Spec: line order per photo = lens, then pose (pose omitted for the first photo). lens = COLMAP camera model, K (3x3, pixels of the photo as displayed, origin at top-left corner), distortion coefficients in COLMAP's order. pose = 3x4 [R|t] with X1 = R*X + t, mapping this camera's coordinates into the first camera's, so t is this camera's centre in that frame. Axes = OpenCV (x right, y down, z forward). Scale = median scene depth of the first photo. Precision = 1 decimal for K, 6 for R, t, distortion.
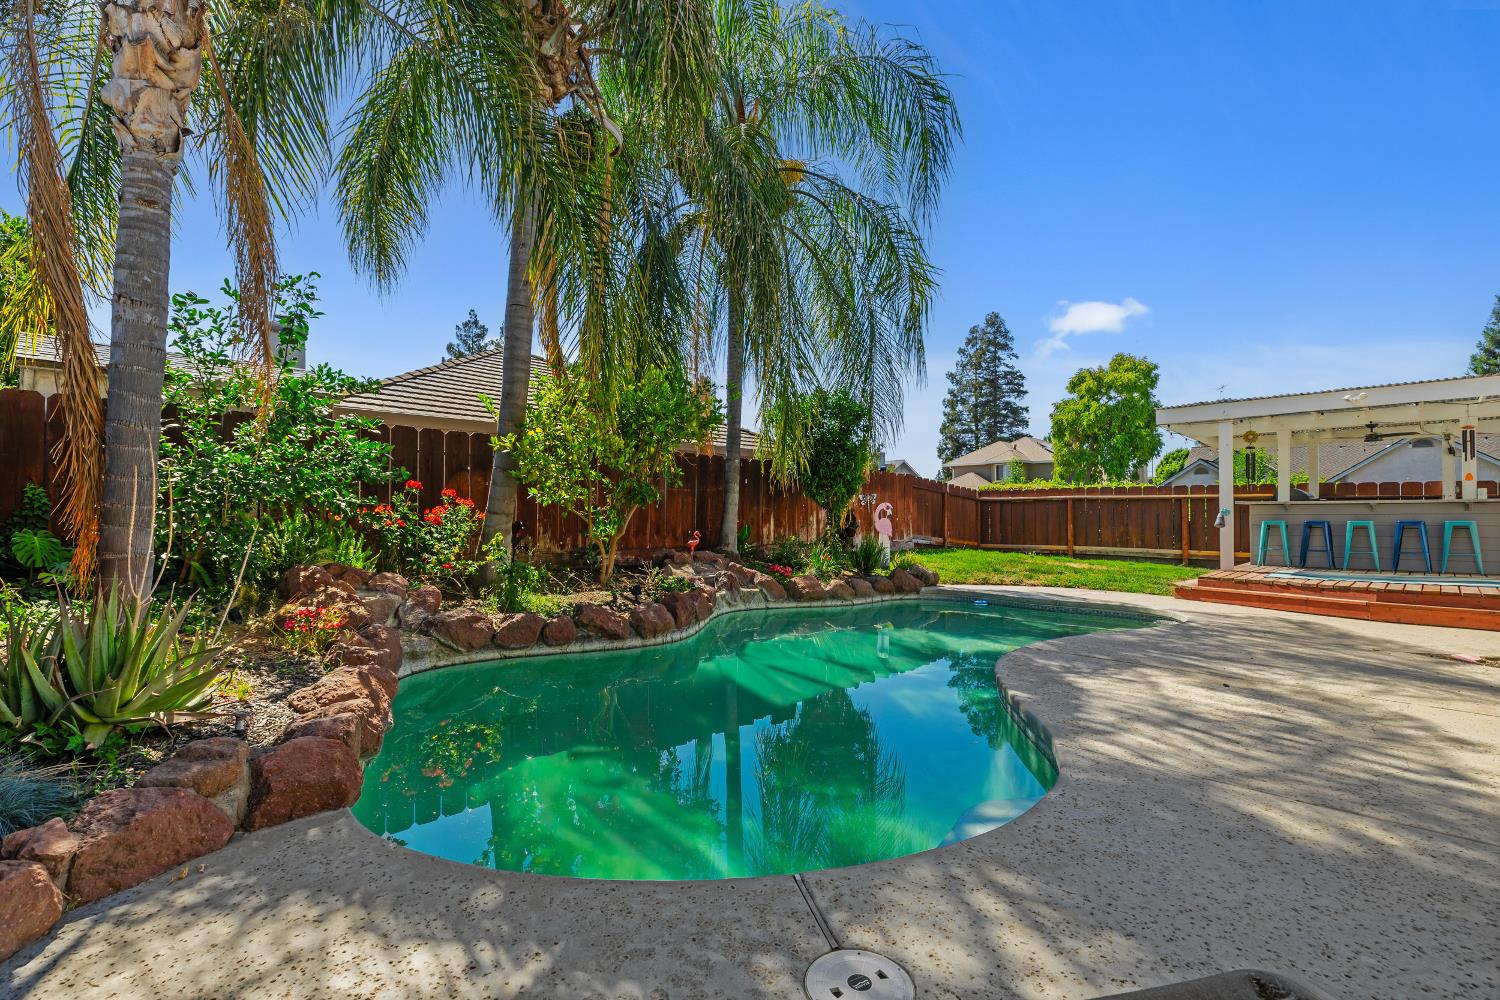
lens RADIAL K [[676.1, 0, 750.0], [0, 676.1, 500.0], [0, 0, 1]] dist [-0.002872, -0.001311]
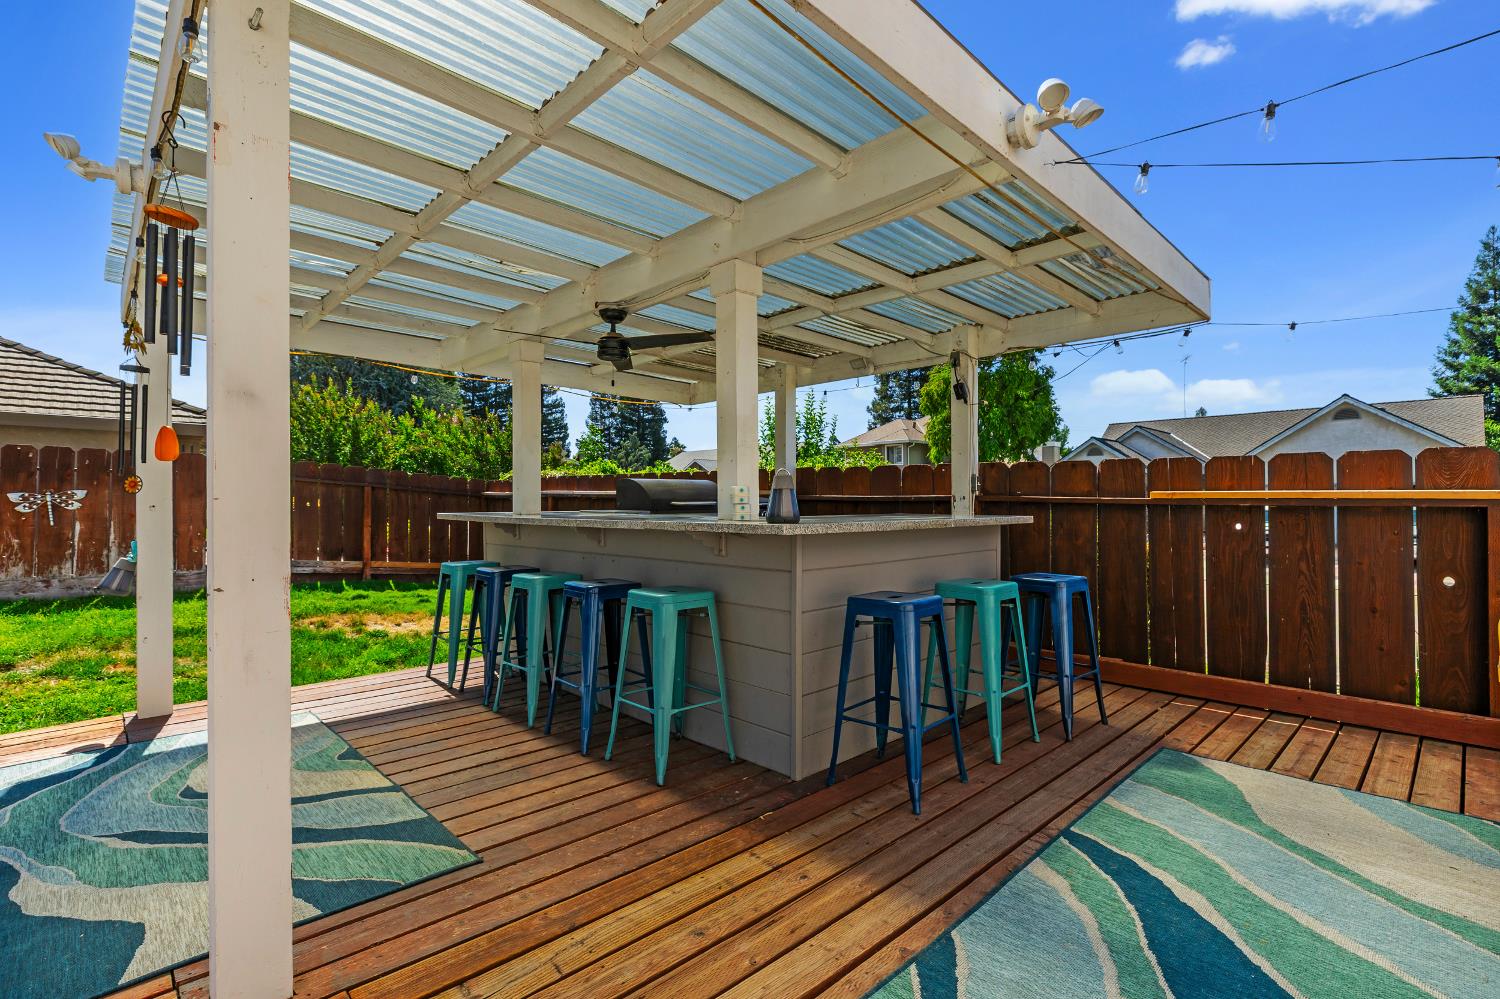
lens RADIAL K [[714.3, 0, 750.0], [0, 714.3, 499.5], [0, 0, 1]] dist [-0.004383, -0.000966]
pose [[0.999938, -0.007951, 0.007845, 0.946360], [0.007826, 0.999845, 0.015763, -0.014705], [-0.007969, -0.015701, 0.999845, 0.590513]]
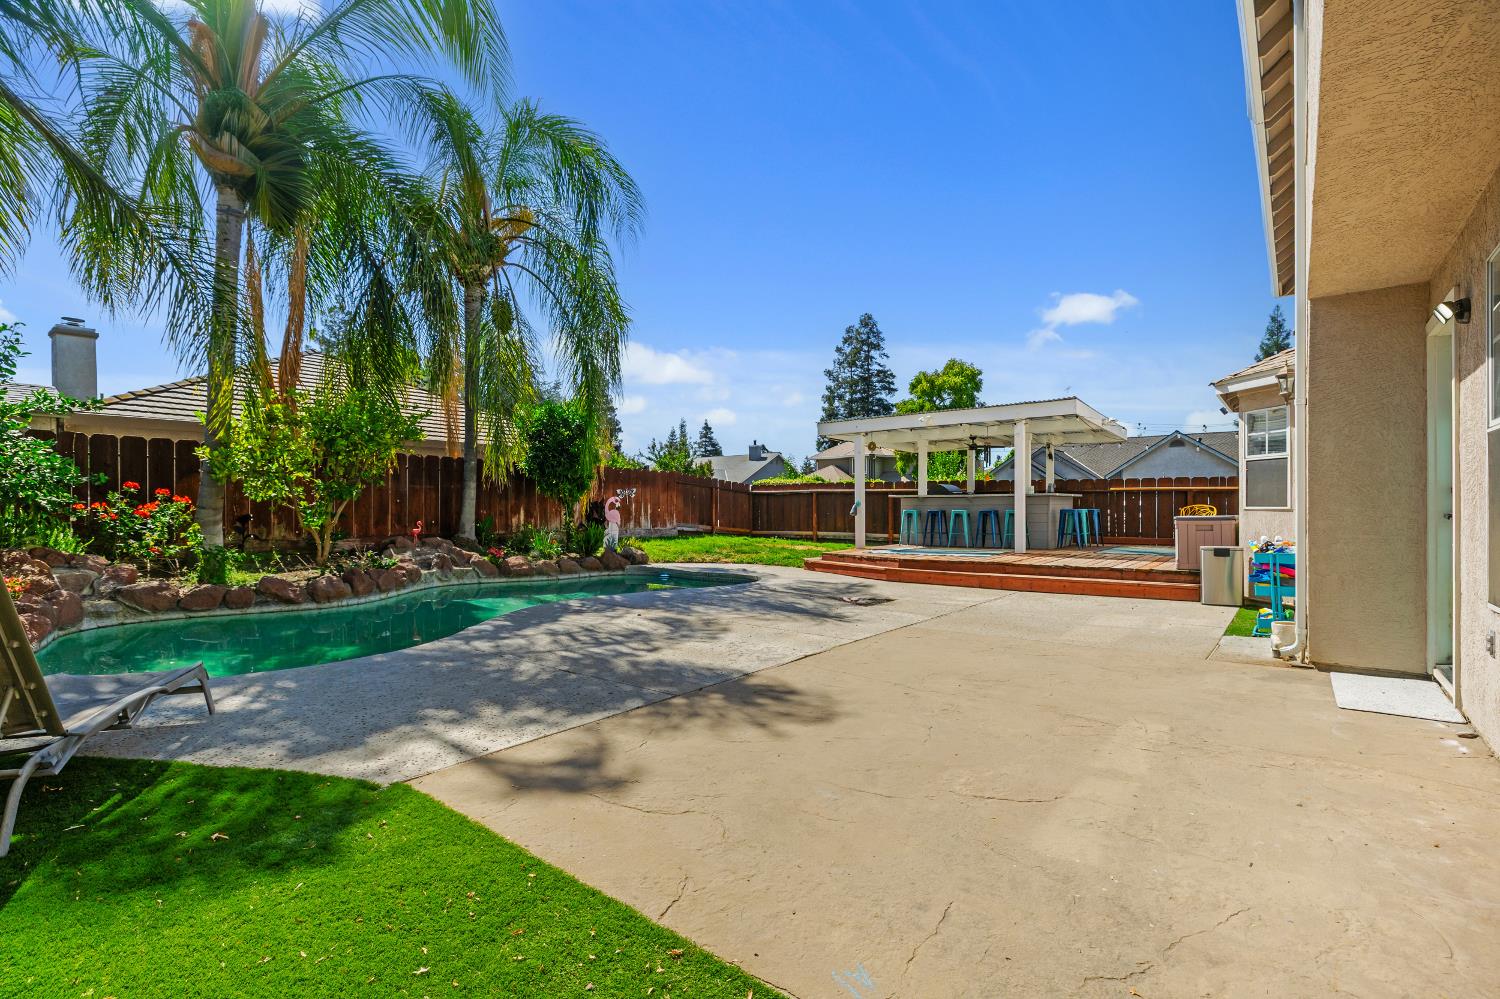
lens RADIAL K [[676.1, 0, 750.0], [0, 676.1, 499.5], [0, 0, 1]] dist [-0.002872, -0.001311]
pose [[0.991327, -0.003264, 0.131377, 0.294635], [0.001492, 0.999907, 0.013588, -0.007480], [-0.131409, -0.013274, 0.991239, -0.239378]]
